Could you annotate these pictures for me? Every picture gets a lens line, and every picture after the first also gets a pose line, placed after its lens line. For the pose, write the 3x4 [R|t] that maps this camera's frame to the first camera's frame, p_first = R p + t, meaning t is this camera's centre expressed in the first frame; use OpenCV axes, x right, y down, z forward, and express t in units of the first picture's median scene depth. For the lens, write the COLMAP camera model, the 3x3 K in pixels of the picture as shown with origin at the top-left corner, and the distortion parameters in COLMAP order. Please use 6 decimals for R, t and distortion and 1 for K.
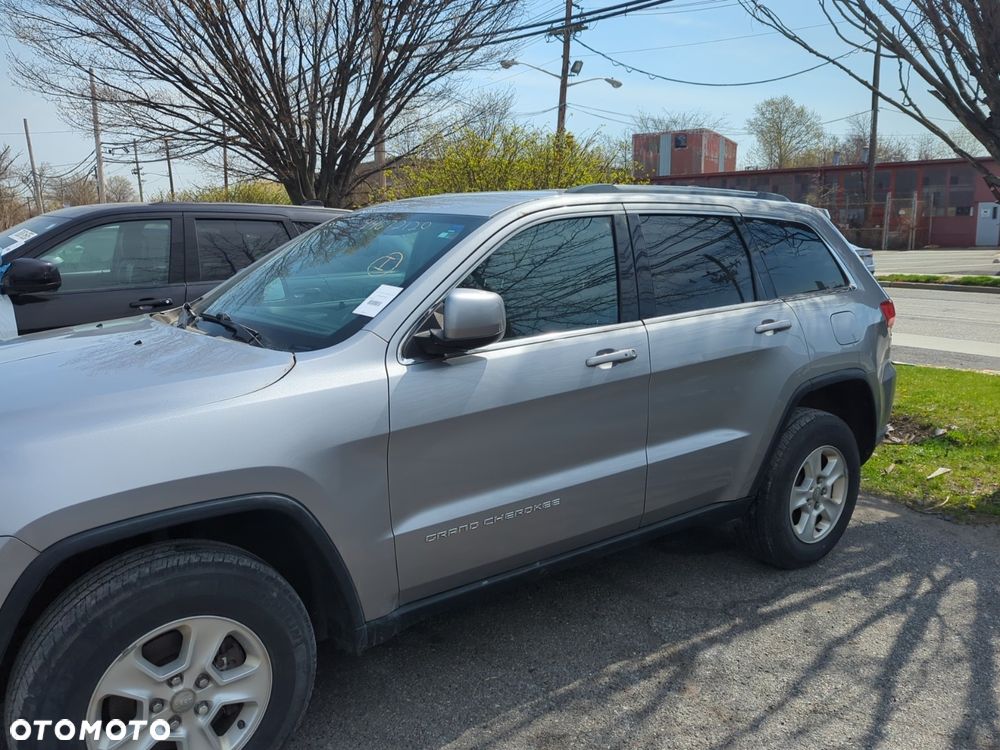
lens RADIAL K [[805.2, 0, 500.2], [0, 805.2, 389.5], [0, 0, 1]] dist [0.072538, -0.084745]
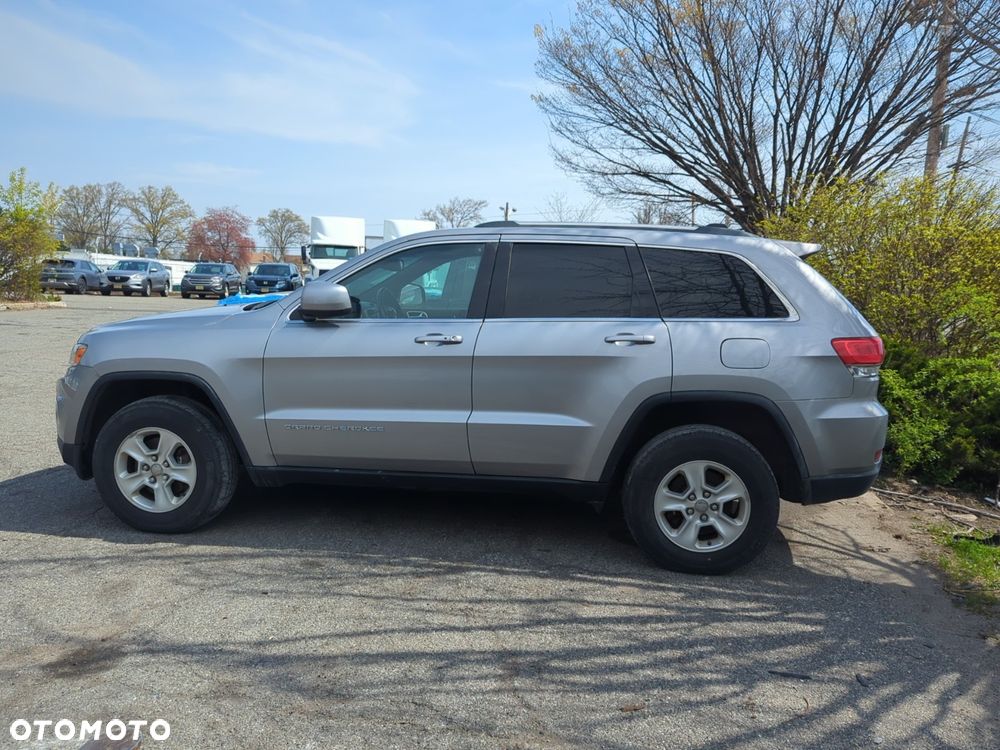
lens RADIAL K [[815.7, 0, 502.6], [0, 815.7, 373.7], [0, 0, 1]] dist [0.056183, -0.044244]
pose [[0.724055, 0.104562, -0.681771, 1.085384], [-0.165625, 0.985880, -0.024695, 0.033364], [0.669562, 0.130799, 0.731149, 0.024141]]
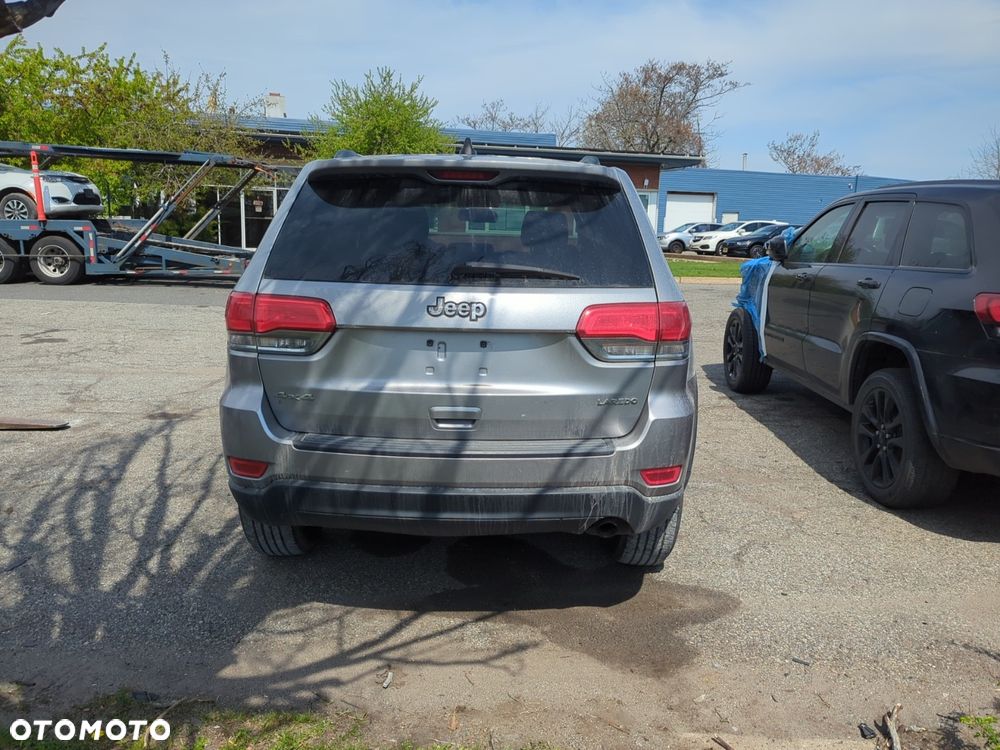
lens RADIAL K [[815.7, 0, 502.6], [0, 815.7, 373.7], [0, 0, 1]] dist [0.056183, -0.044244]
pose [[-0.589820, 0.134407, -0.796271, 1.165398], [-0.177556, 0.940336, 0.290245, -0.366111], [0.787773, 0.312575, -0.530764, 2.021266]]
